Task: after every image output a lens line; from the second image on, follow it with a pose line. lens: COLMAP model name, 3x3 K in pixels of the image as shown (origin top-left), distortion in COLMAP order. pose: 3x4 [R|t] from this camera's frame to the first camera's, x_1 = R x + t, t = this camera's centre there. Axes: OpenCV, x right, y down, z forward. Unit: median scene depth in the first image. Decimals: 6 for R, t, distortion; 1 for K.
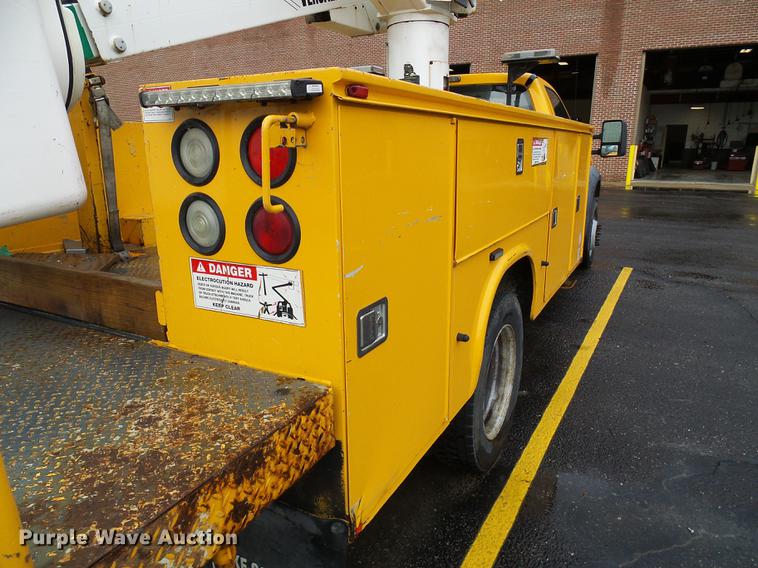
lens RADIAL K [[522.2, 0, 366.2], [0, 522.2, 283.9], [0, 0, 1]] dist [0.003295, -0.005823]
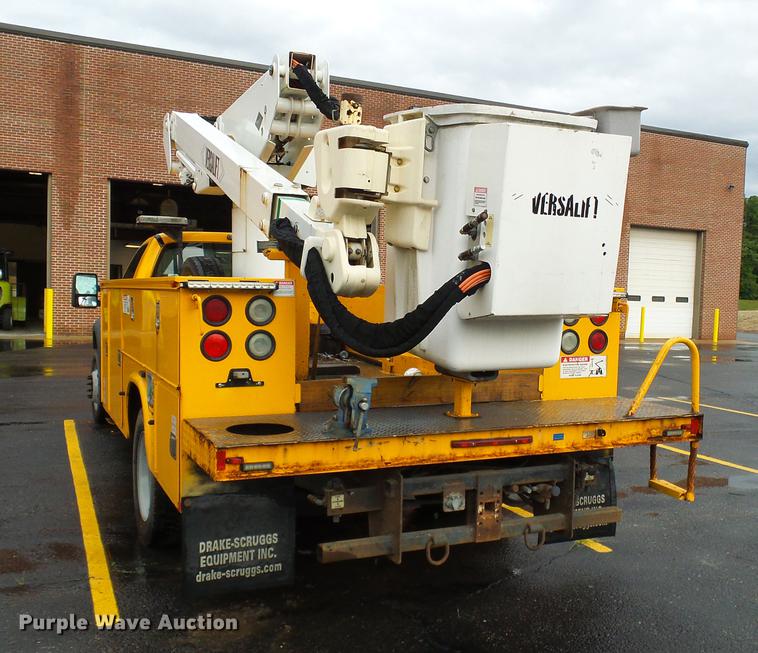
lens RADIAL K [[808.3, 0, 395.3], [0, 808.3, 342.2], [0, 0, 1]] dist [-0.006447, 0.000000]
pose [[0.582423, -0.028482, 0.812387, -1.608783], [0.180376, 0.979000, -0.094993, 0.042231], [-0.792621, 0.201861, 0.575329, -0.221320]]
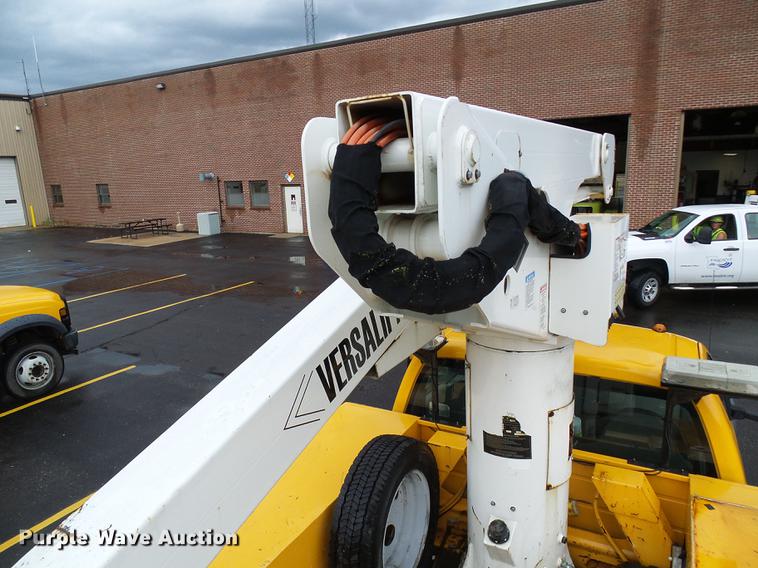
lens RADIAL K [[522.2, 0, 368.0], [0, 522.2, 294.1], [0, 0, 1]] dist [0.003295, -0.005823]
pose [[0.999309, -0.032172, -0.018619, -0.081152], [0.031496, 0.998873, -0.035516, -0.730867], [0.019741, 0.034906, 0.999196, 0.574182]]
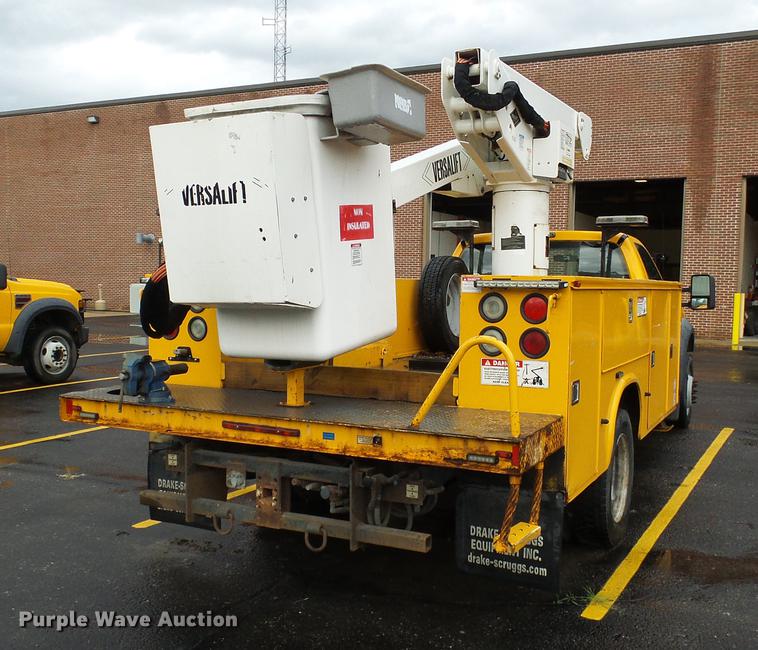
lens RADIAL K [[808.3, 0, 369.3], [0, 808.3, 349.4], [0, 0, 1]] dist [-0.006447, 0.000000]
pose [[0.999533, 0.018764, 0.024099, -0.363281], [-0.014257, 0.984429, -0.175202, 0.200327], [-0.027011, 0.174777, 0.984238, -0.878677]]
